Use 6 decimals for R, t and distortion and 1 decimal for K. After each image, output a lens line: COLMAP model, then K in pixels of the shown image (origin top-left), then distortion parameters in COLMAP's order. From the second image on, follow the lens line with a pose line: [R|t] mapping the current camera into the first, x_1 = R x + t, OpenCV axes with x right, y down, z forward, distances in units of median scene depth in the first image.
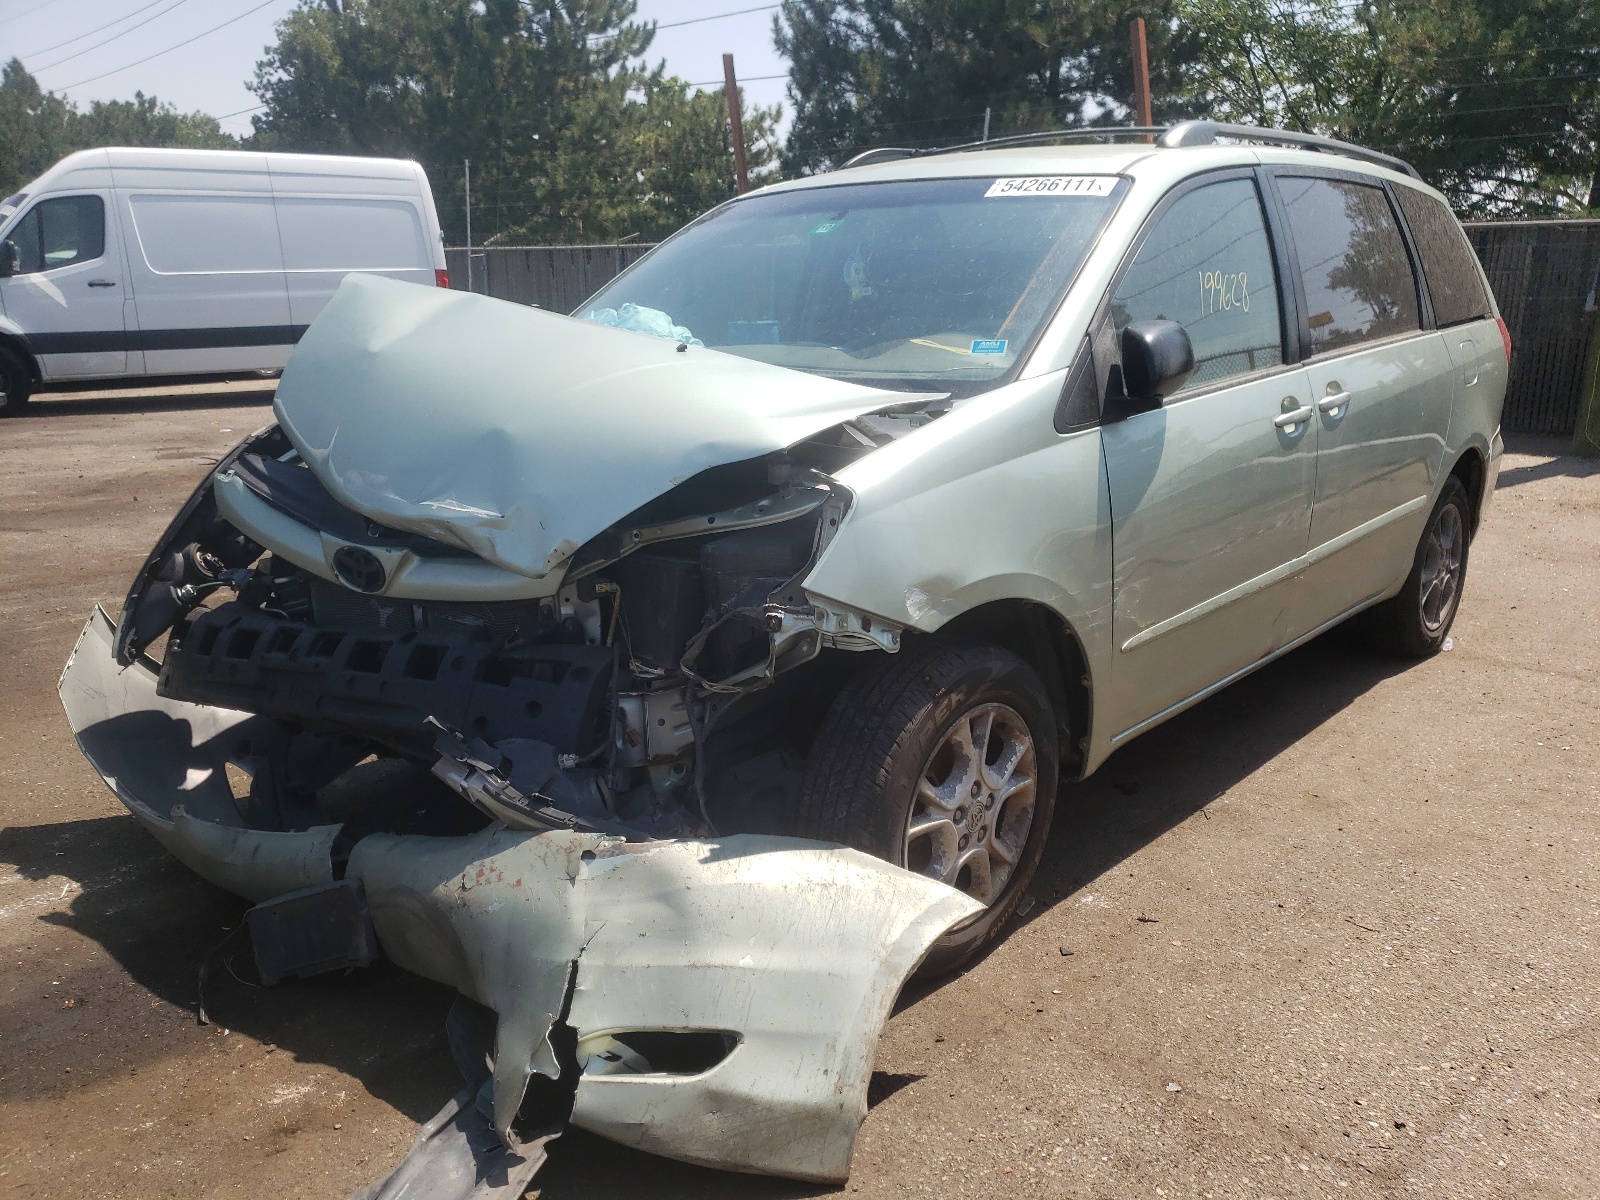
lens RADIAL K [[1265.2, 0, 801.4], [0, 1265.2, 627.5], [0, 0, 1]] dist [0.045320, -0.018067]
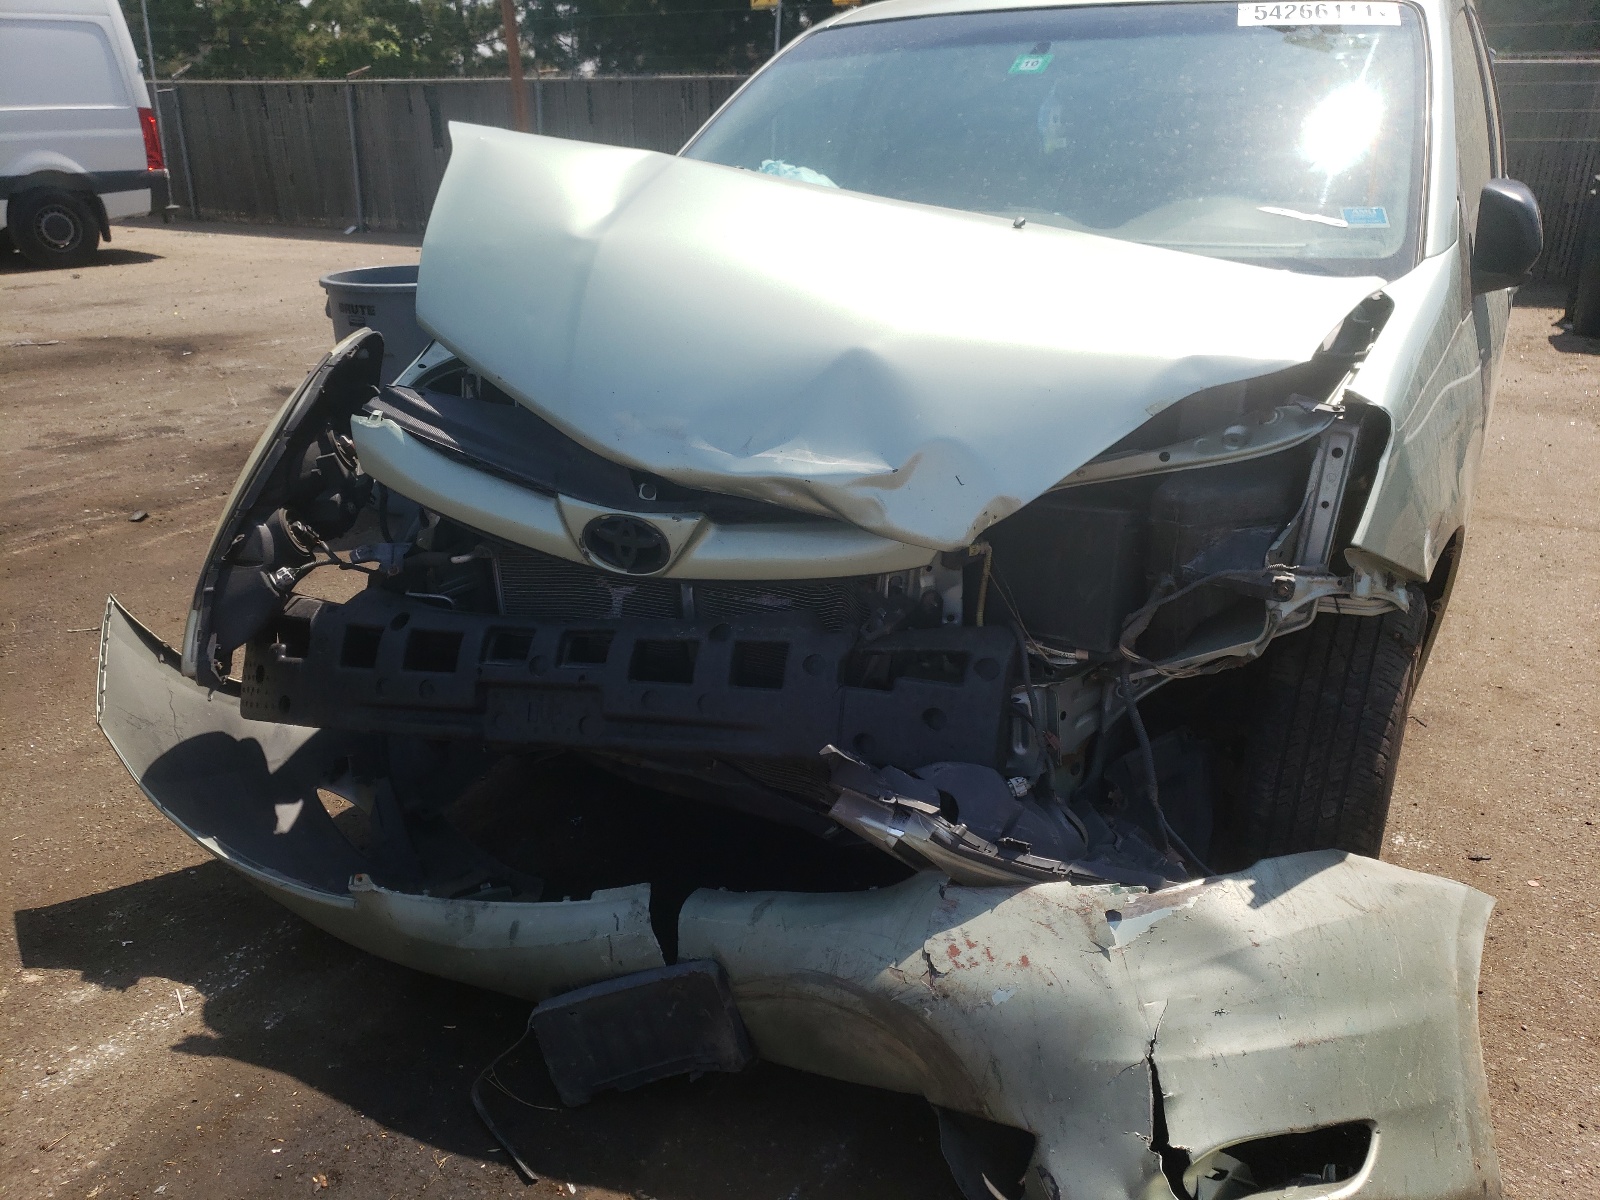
lens RADIAL K [[1265.2, 0, 801.4], [0, 1265.2, 627.5], [0, 0, 1]] dist [0.045320, -0.018067]
pose [[0.971872, -0.086111, 0.219204, -0.433455], [0.061502, 0.991258, 0.116727, -0.081058], [-0.227339, -0.099962, 0.968672, 0.271664]]
